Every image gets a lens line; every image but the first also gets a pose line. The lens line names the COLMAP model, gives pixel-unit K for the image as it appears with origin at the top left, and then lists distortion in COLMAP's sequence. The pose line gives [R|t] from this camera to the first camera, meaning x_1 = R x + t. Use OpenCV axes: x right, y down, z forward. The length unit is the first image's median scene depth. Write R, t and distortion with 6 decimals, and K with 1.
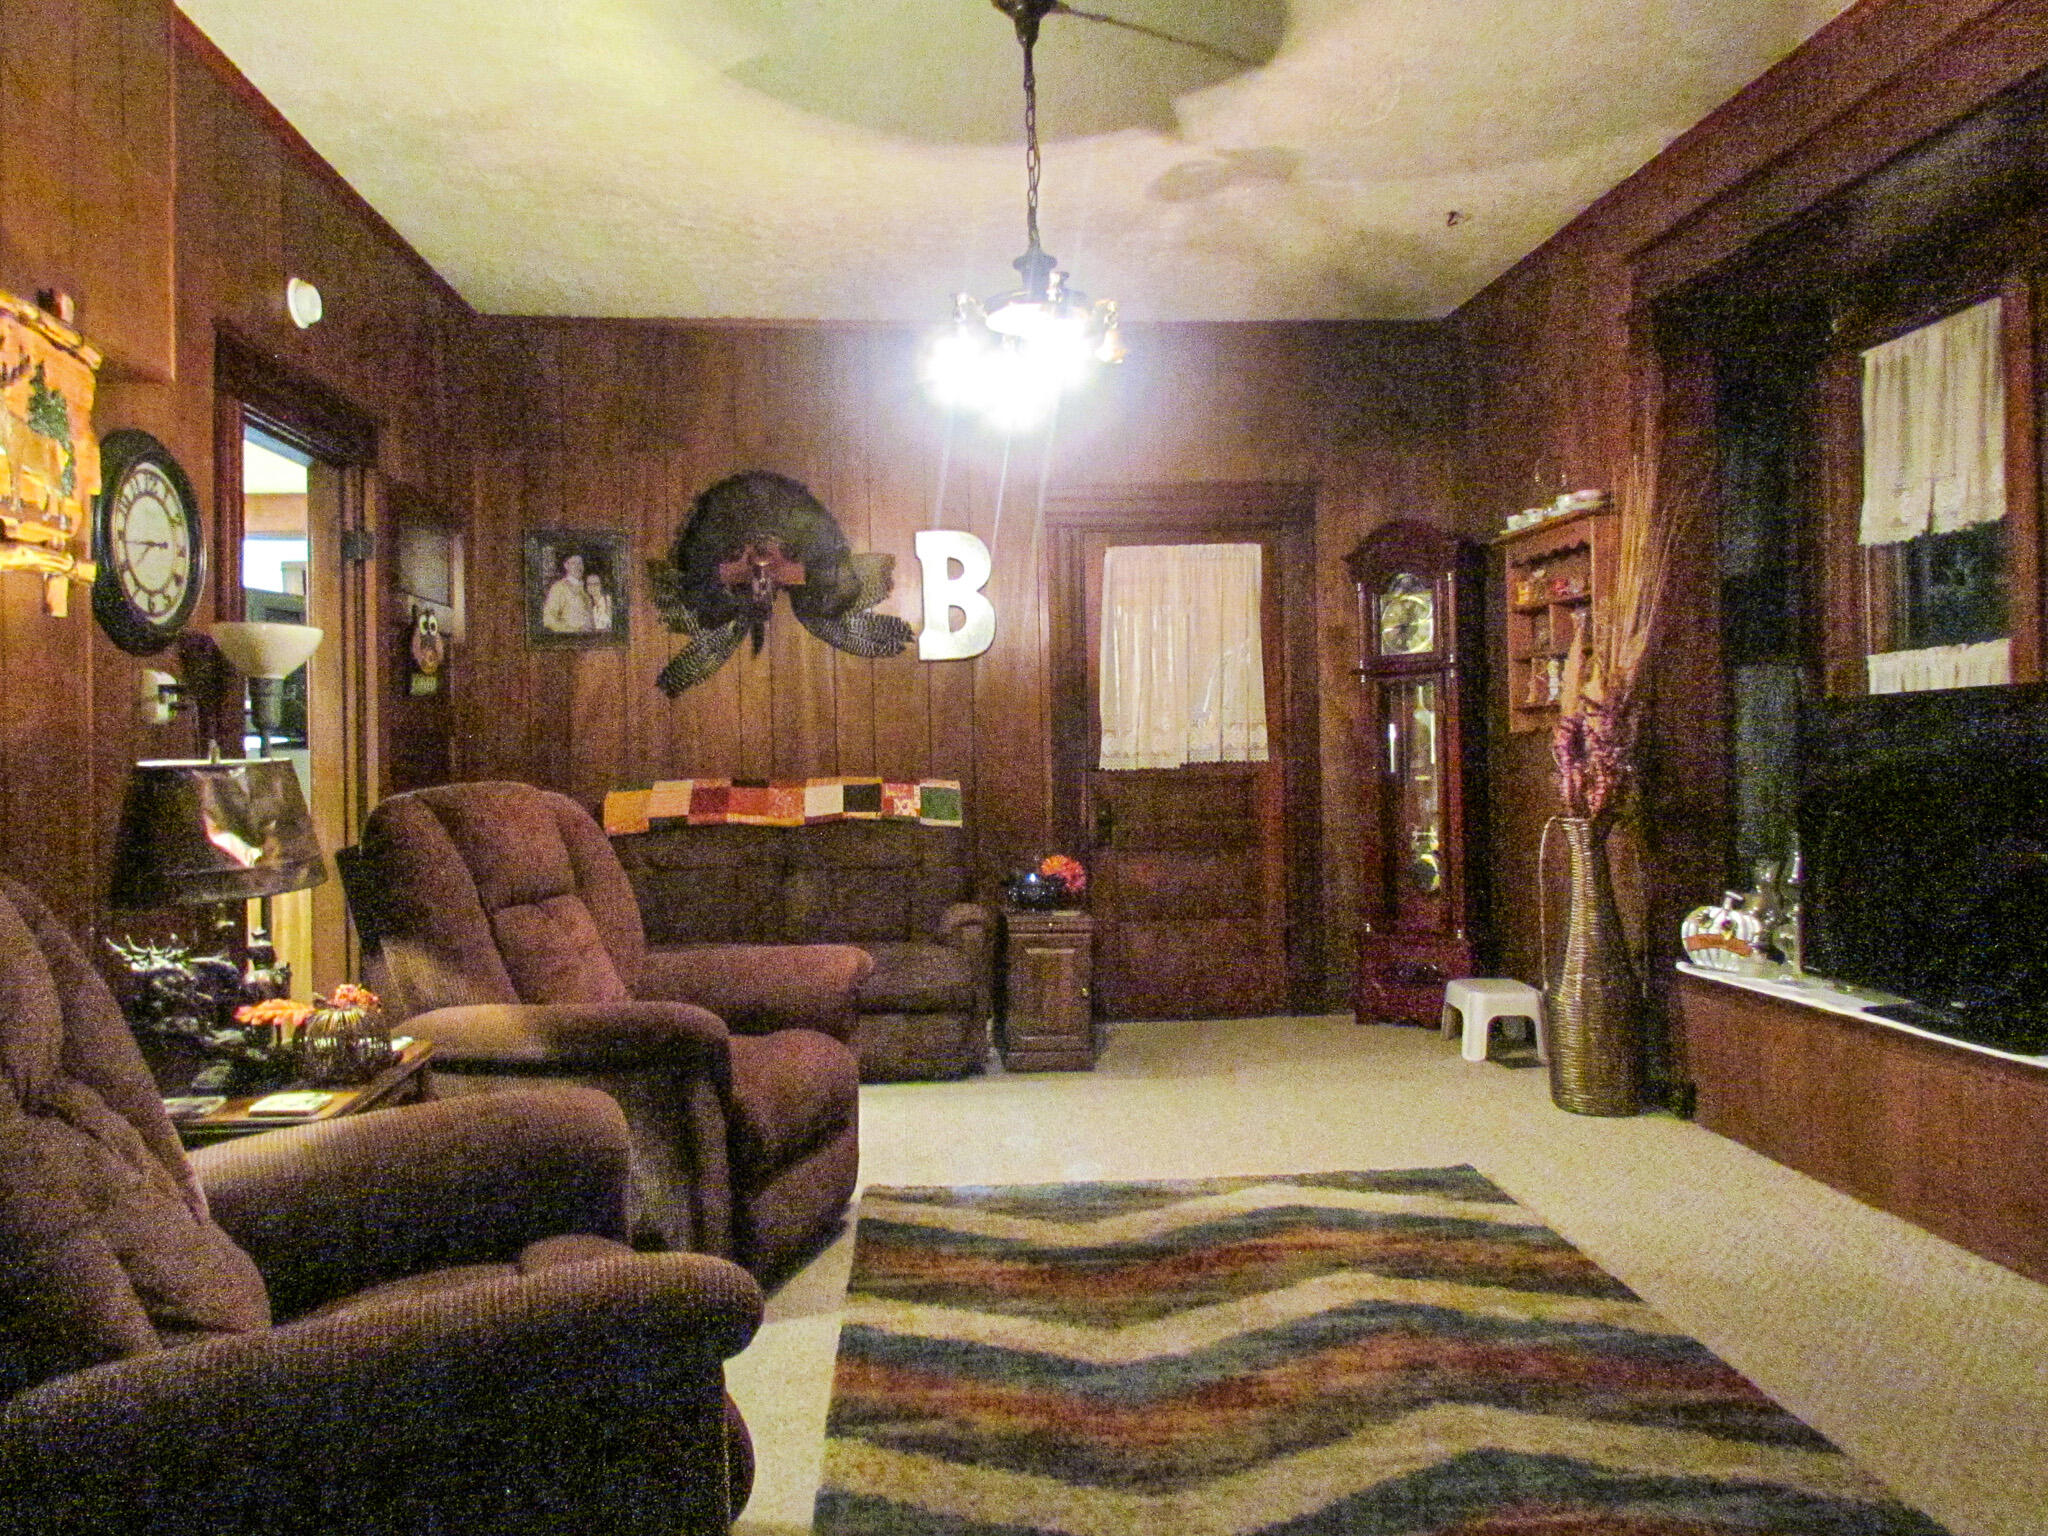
lens RADIAL K [[1464.4, 0, 1028.0], [0, 1464.4, 762.9], [0, 0, 1]] dist [-0.024896, 0.010428]
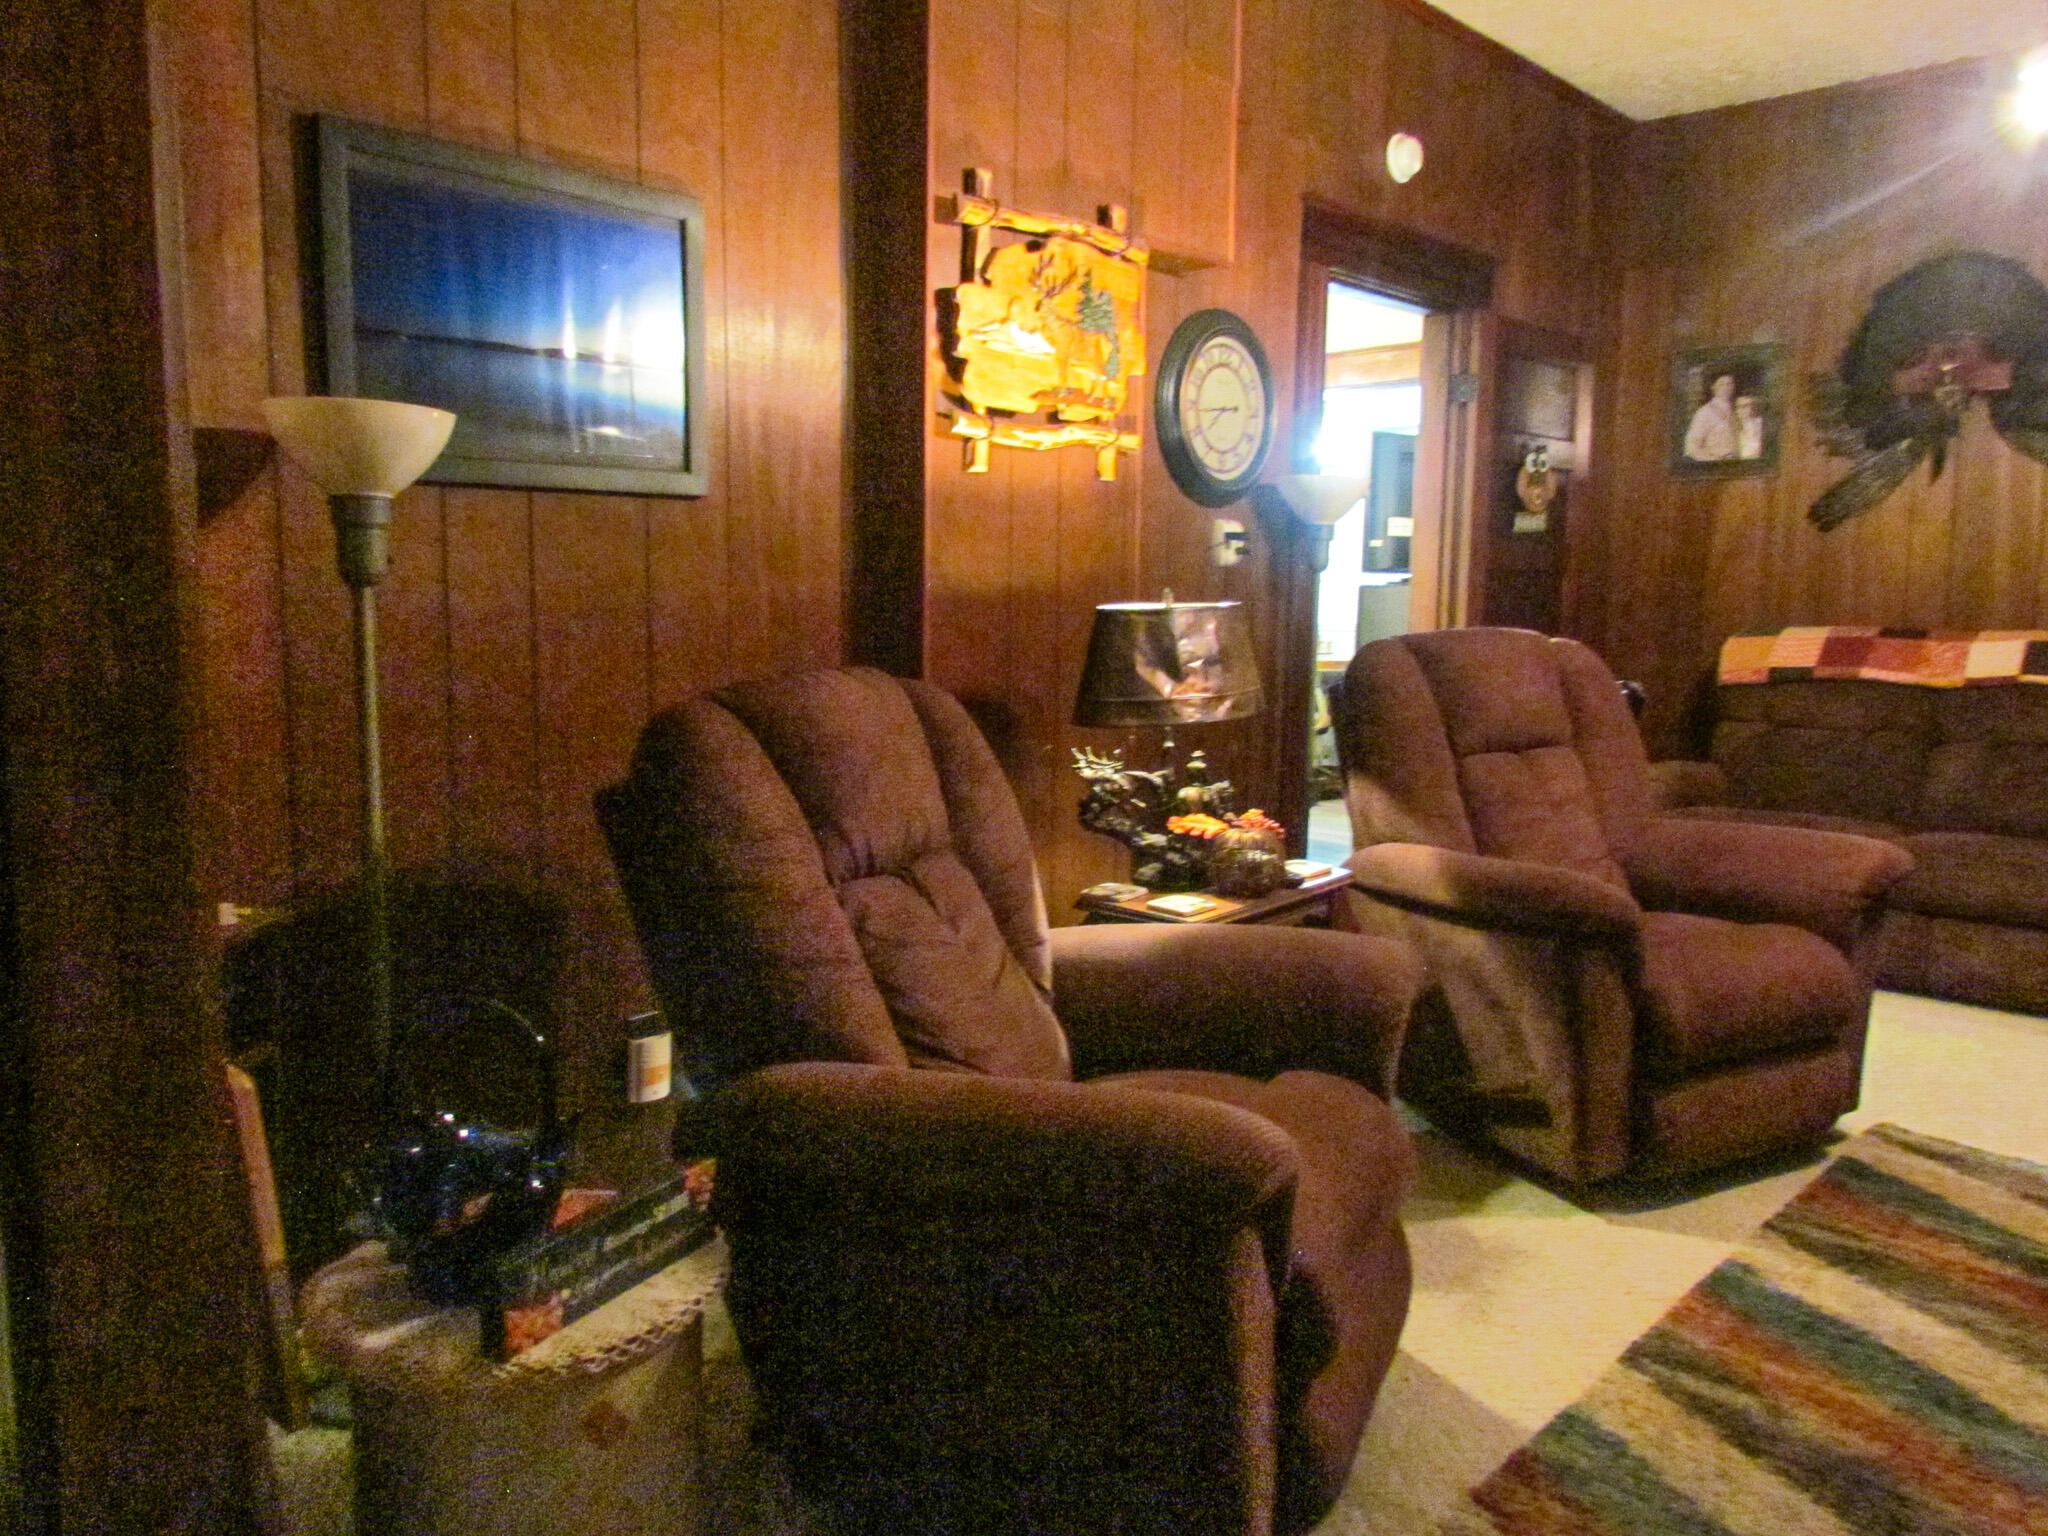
lens RADIAL K [[1464.4, 0, 1037.0], [0, 1464.4, 766.6], [0, 0, 1]] dist [-0.024896, 0.010428]
pose [[0.659490, 0.109782, -0.743654, 0.177067], [-0.017910, 0.991292, 0.130457, -0.016542], [0.751500, -0.072716, 0.655713, 0.098081]]
